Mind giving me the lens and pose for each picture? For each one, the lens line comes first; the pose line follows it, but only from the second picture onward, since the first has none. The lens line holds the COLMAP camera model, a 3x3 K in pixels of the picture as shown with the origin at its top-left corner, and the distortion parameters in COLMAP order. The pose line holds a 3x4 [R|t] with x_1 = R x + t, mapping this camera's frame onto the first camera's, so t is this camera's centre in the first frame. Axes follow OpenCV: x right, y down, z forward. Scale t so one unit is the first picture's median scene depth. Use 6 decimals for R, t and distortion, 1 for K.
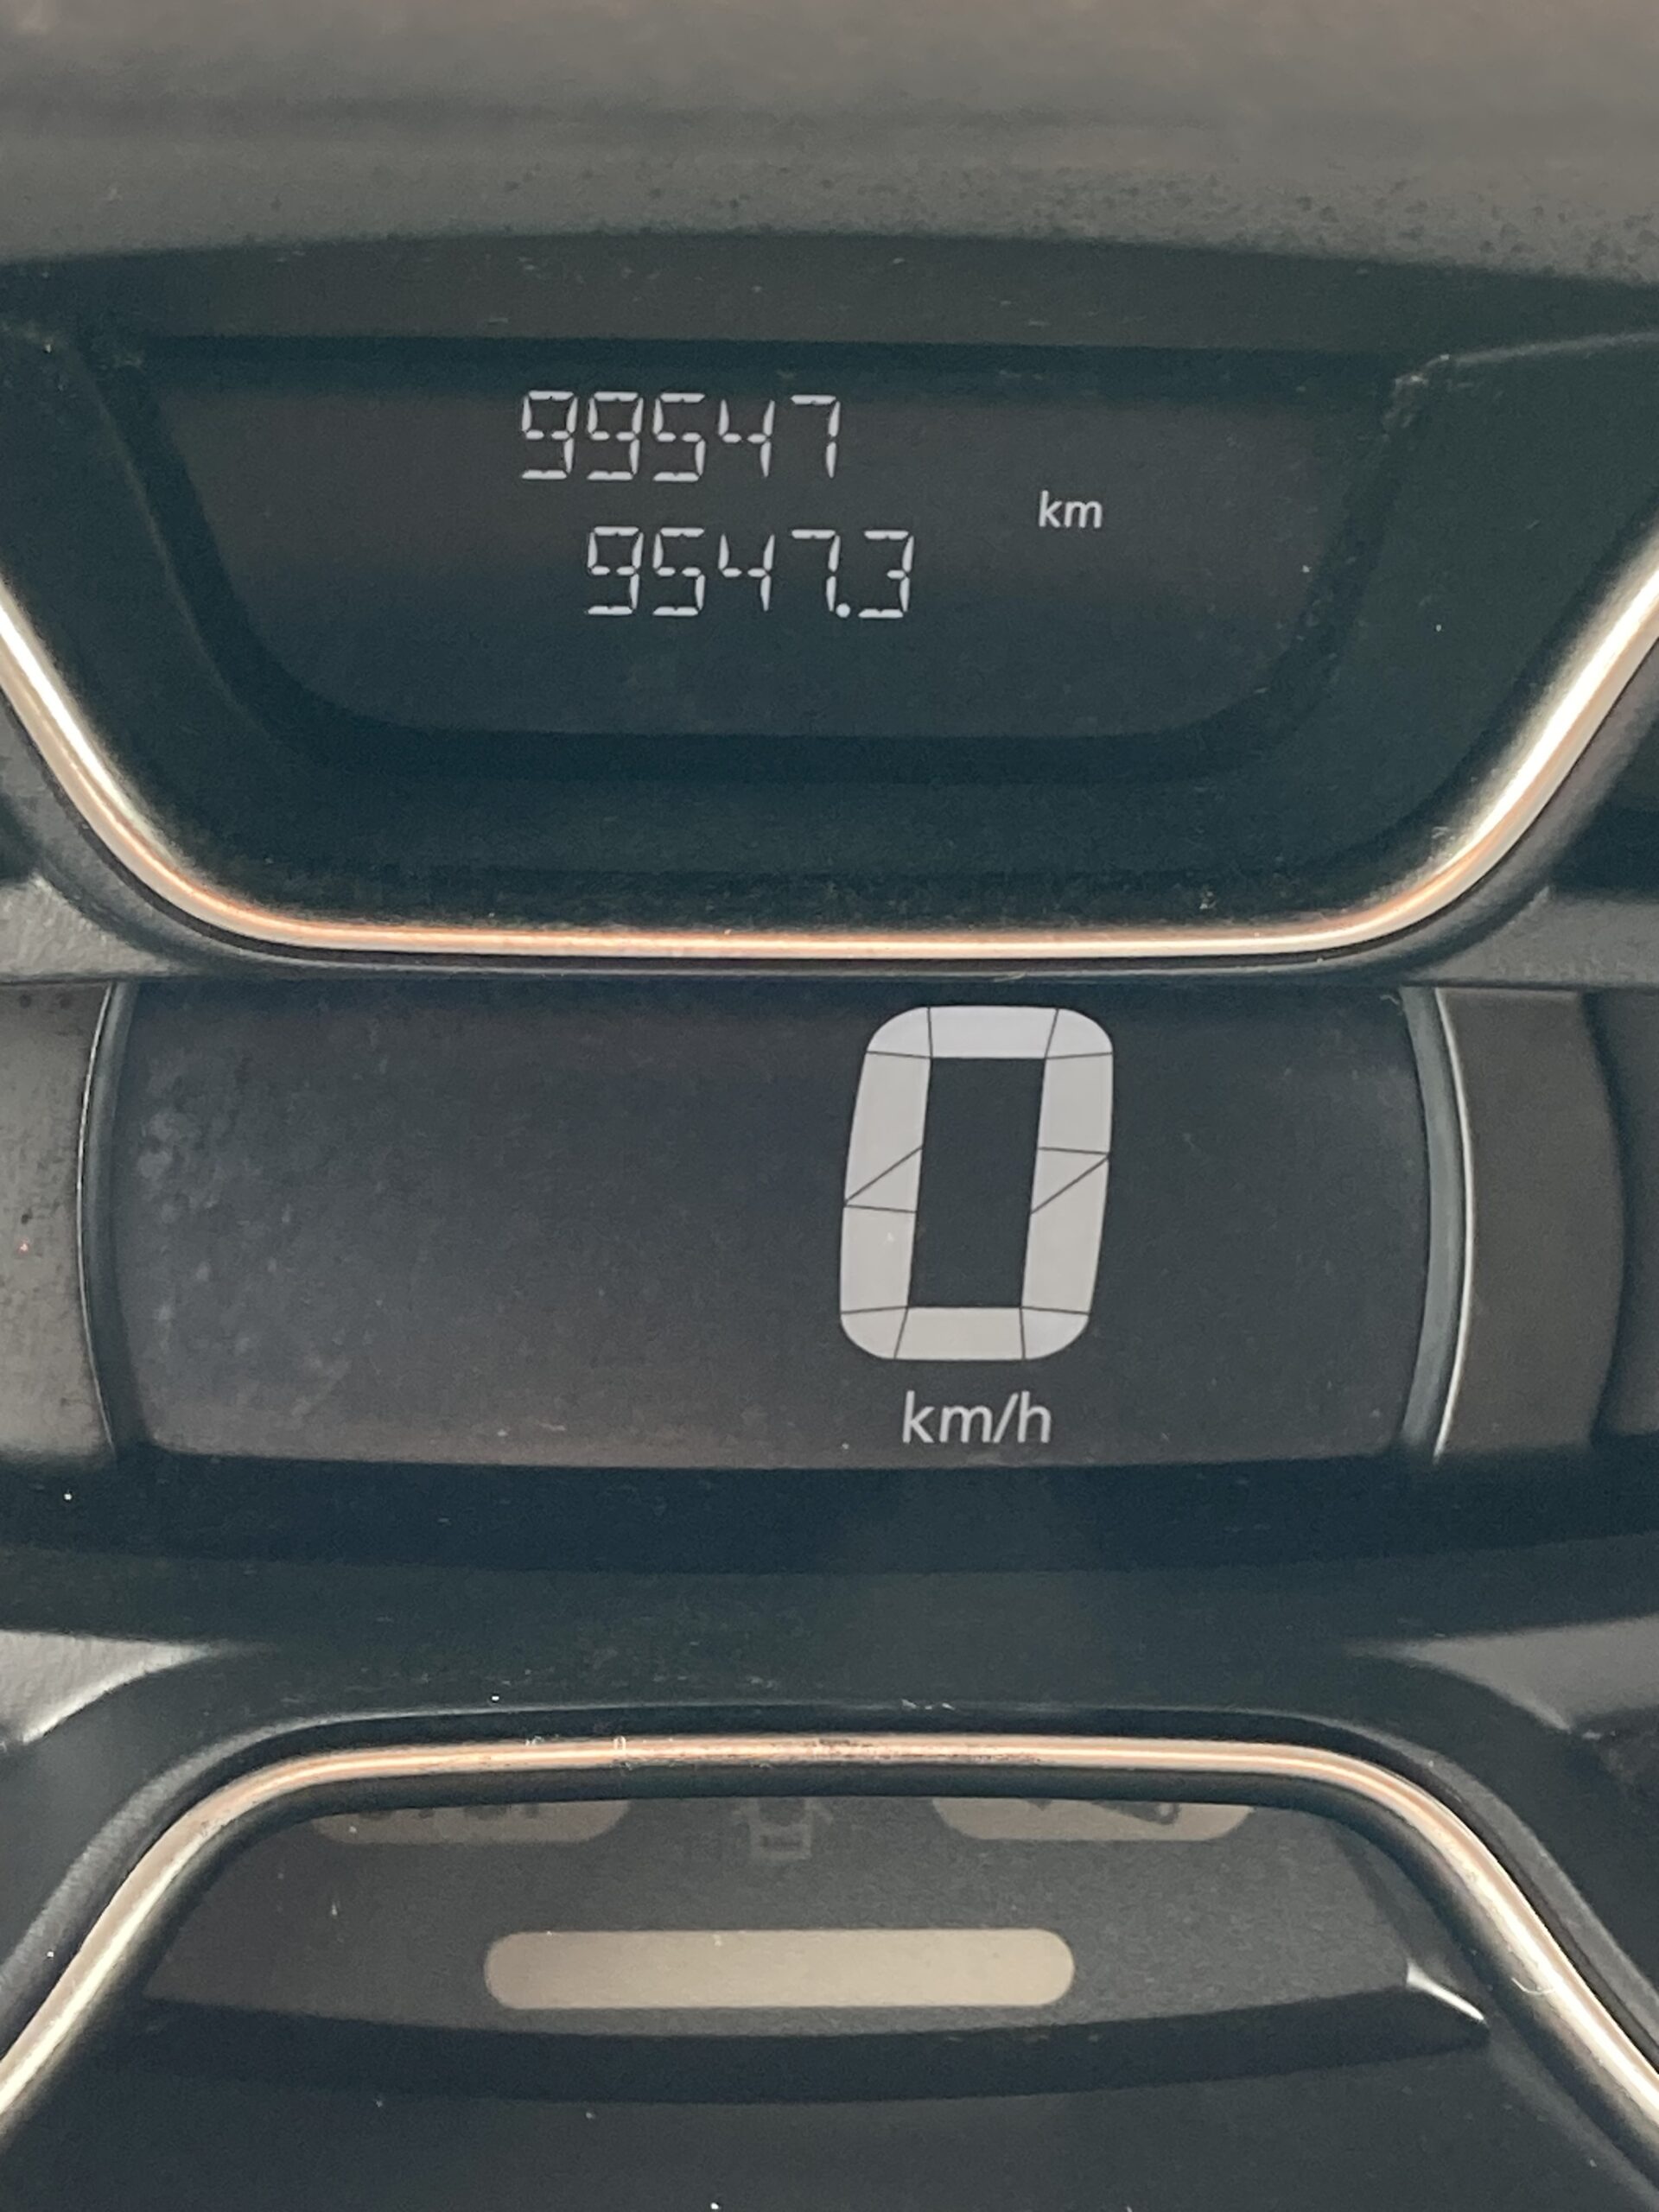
lens RADIAL K [[5180.5, 0, 829.1], [0, 5180.5, 1104.4], [0, 0, 1]] dist [0.028613, 0.000000]
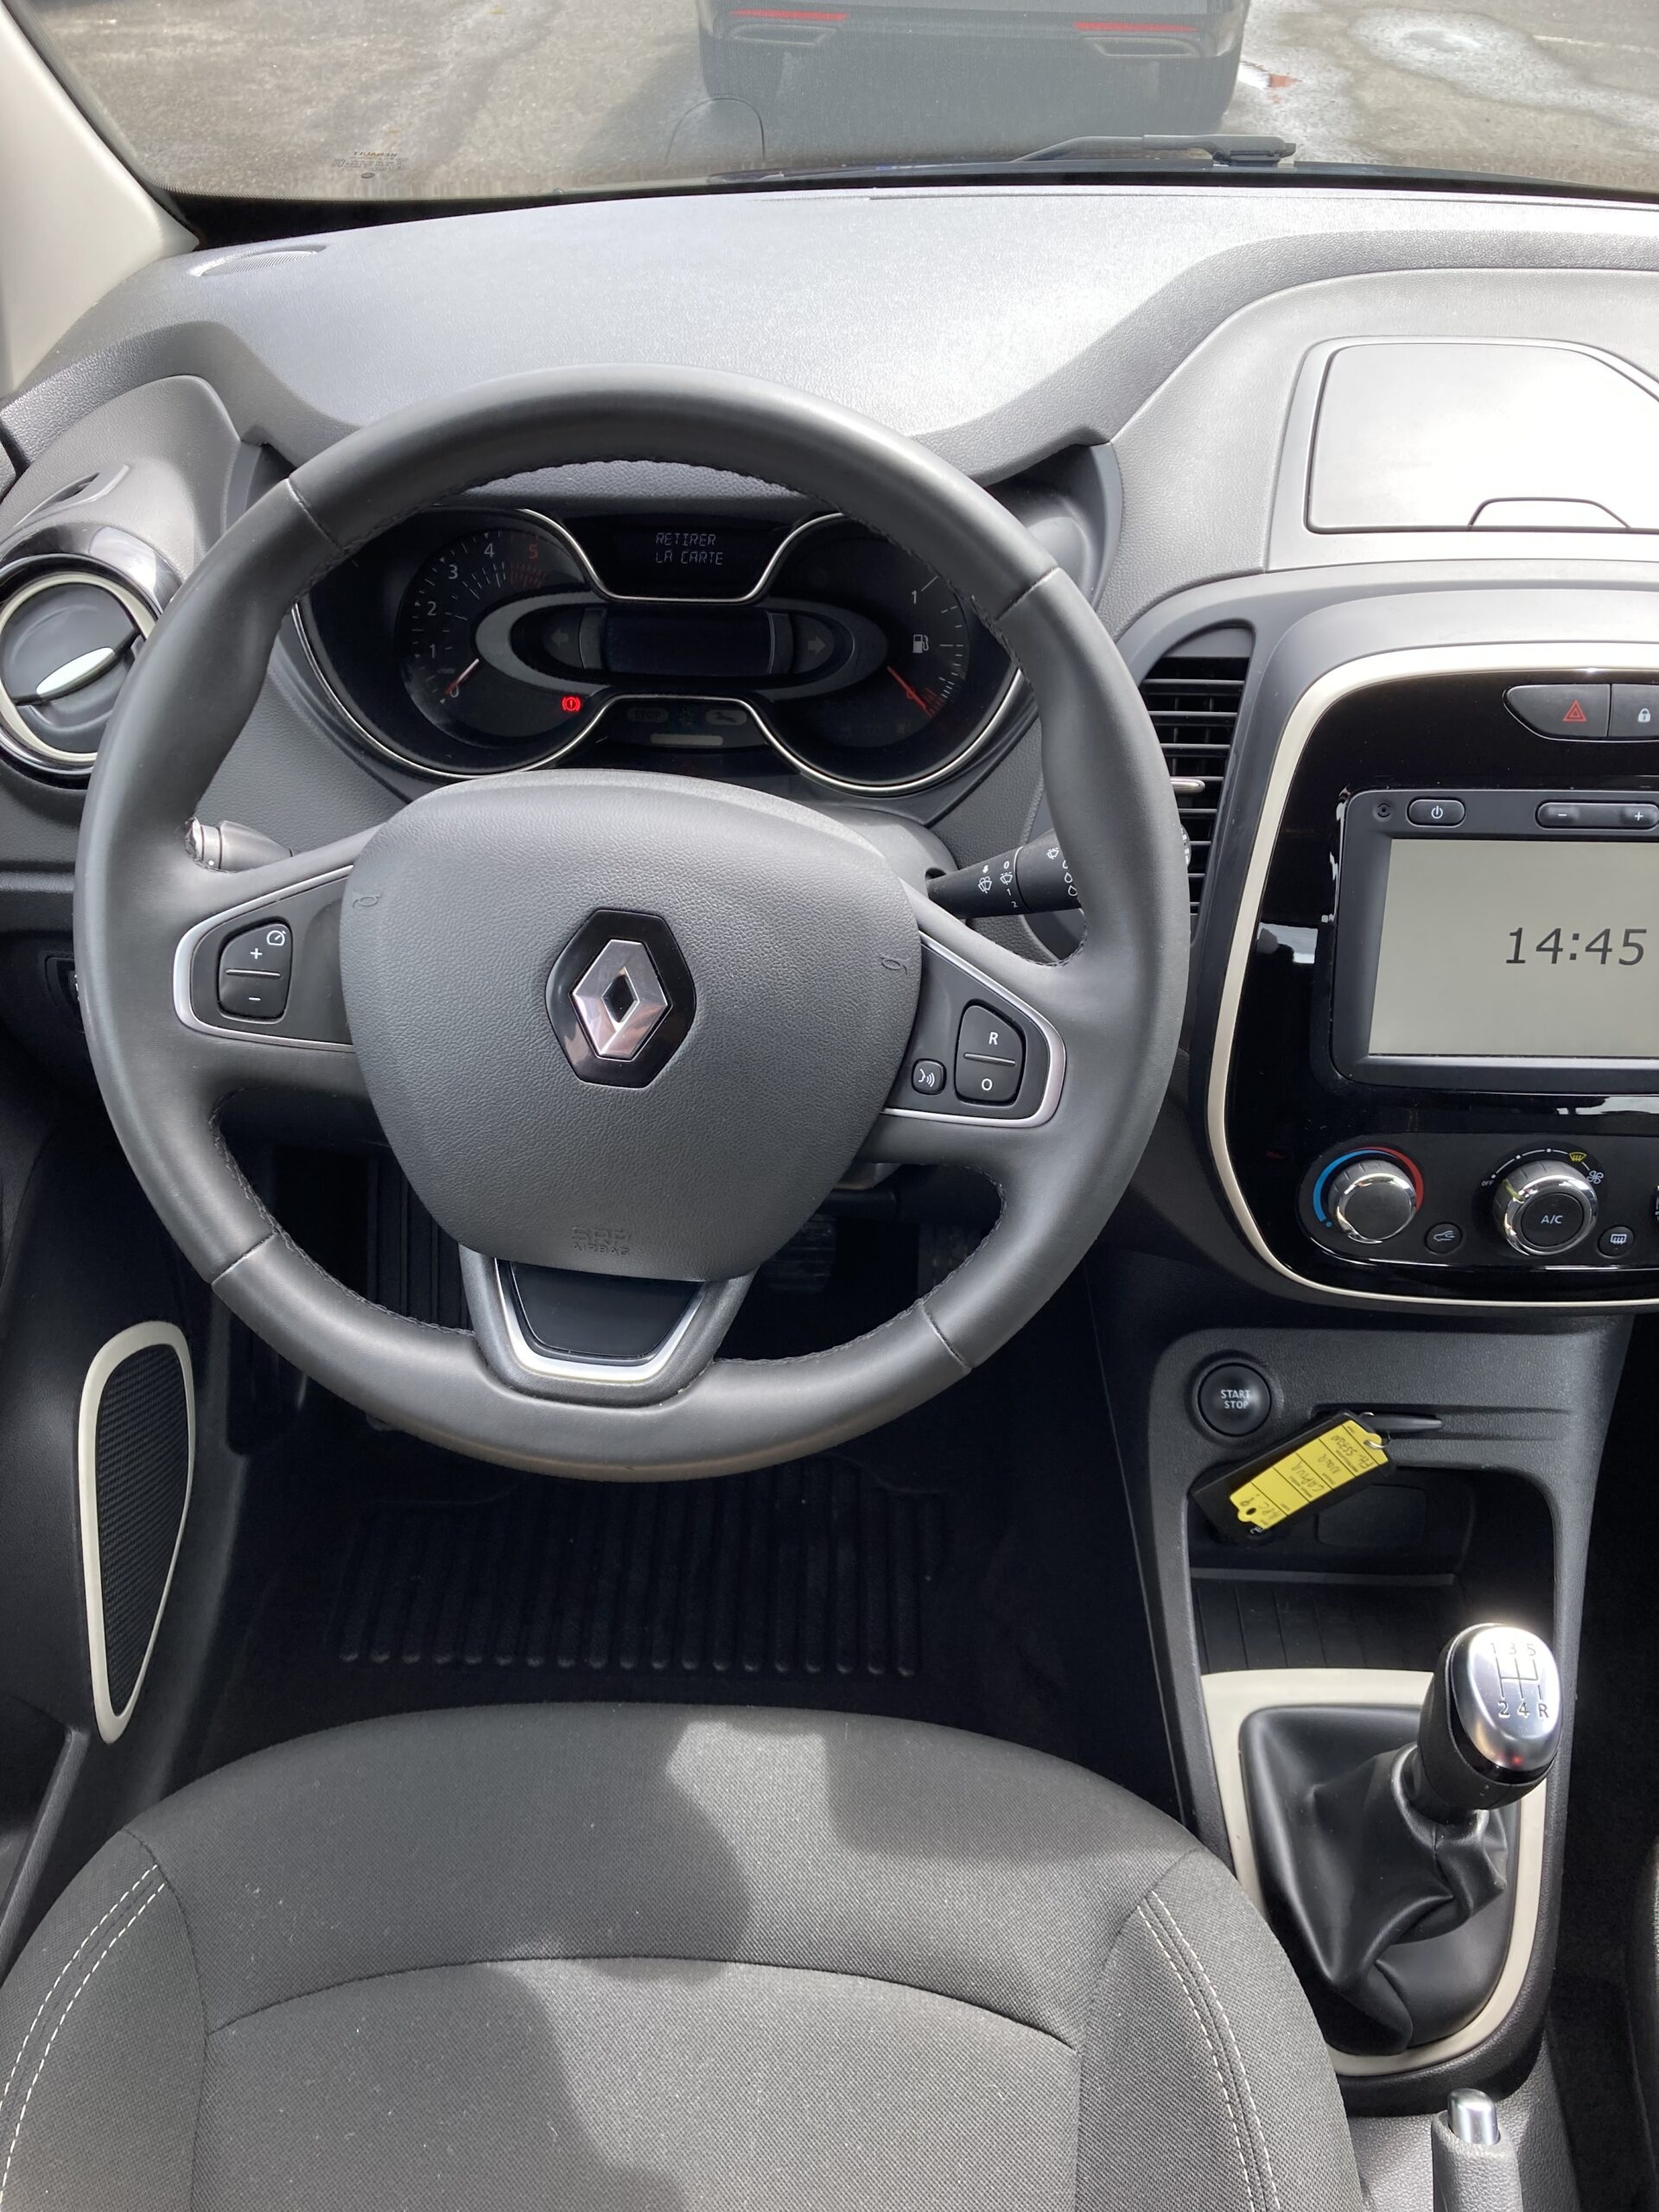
lens RADIAL K [[1784.4, 0, 833.8], [0, 1784.4, 1108.1], [0, 0, 1]] dist [0.024152, -0.024054]
pose [[0.996845, 0.024359, -0.075539, 0.459822], [-0.010816, 0.984552, 0.174758, 0.256398], [0.078629, -0.173390, 0.981710, -1.875632]]
